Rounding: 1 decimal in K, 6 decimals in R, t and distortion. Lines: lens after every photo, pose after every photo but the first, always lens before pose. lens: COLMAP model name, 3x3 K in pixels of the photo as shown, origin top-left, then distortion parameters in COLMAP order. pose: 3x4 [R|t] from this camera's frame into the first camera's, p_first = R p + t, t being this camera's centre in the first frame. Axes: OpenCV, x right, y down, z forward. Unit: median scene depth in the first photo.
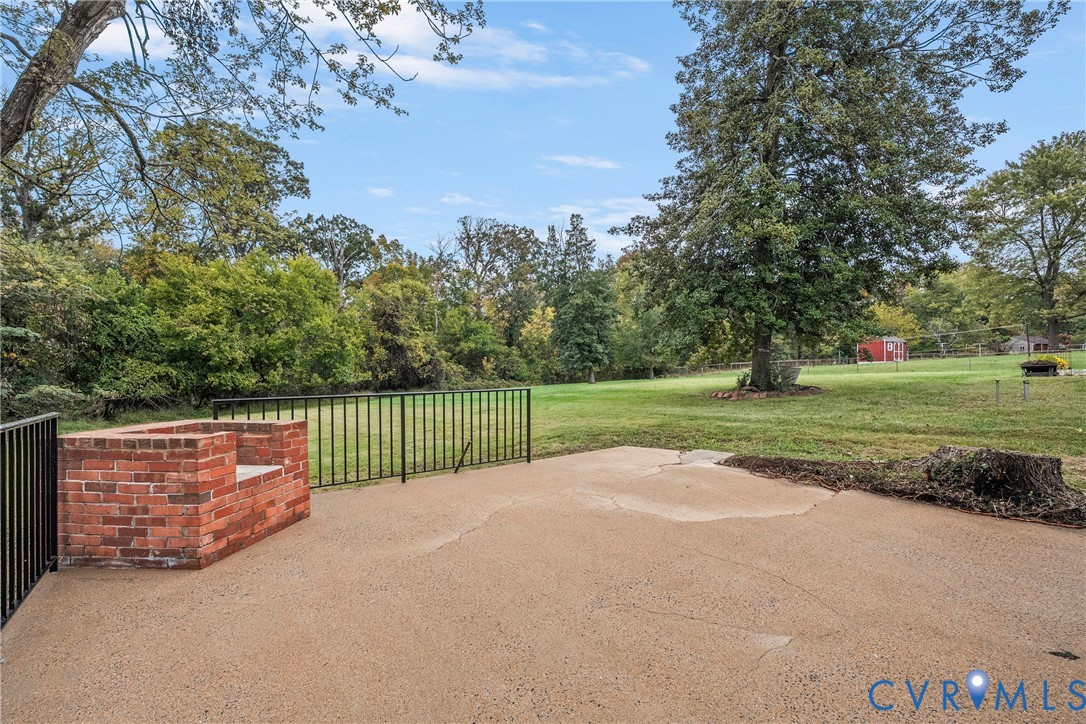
lens RADIAL K [[494.9, 0, 544.5], [0, 494.9, 367.7], [0, 0, 1]] dist [0.000678, 0.000301]
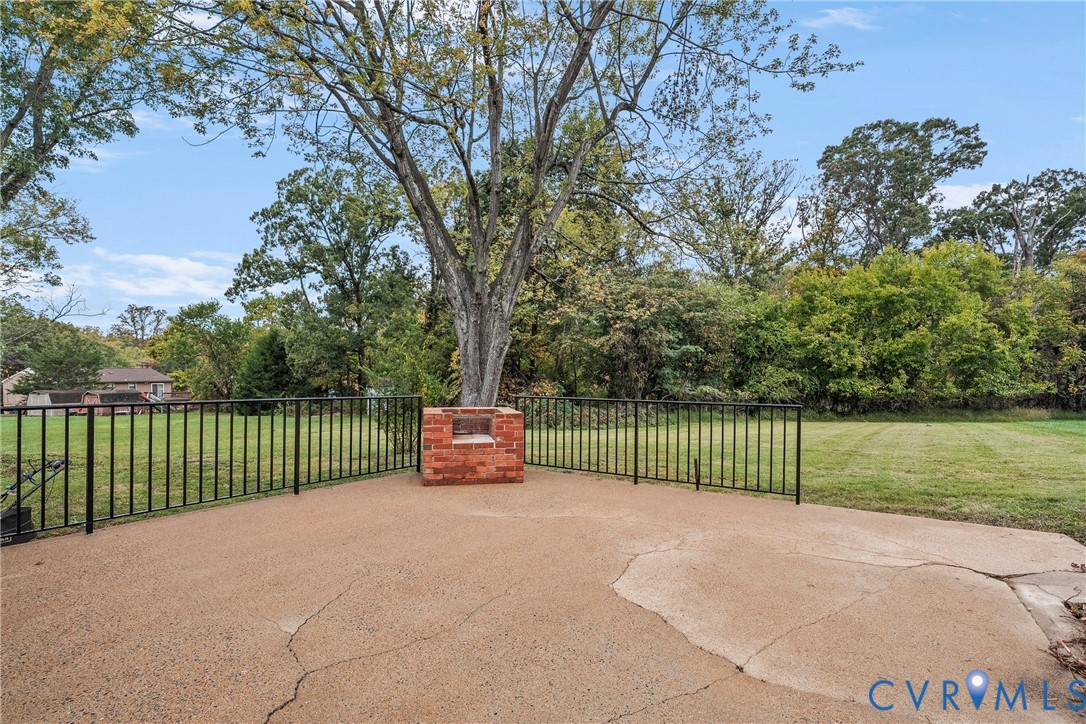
lens RADIAL K [[503.7, 0, 544.4], [0, 503.7, 386.3], [0, 0, 1]] dist [-0.002550, -0.000460]
pose [[0.333666, 0.032891, -0.942117, 0.110123], [-0.009329, 0.999457, 0.031589, -0.001826], [0.942645, -0.001751, 0.333792, 0.075073]]
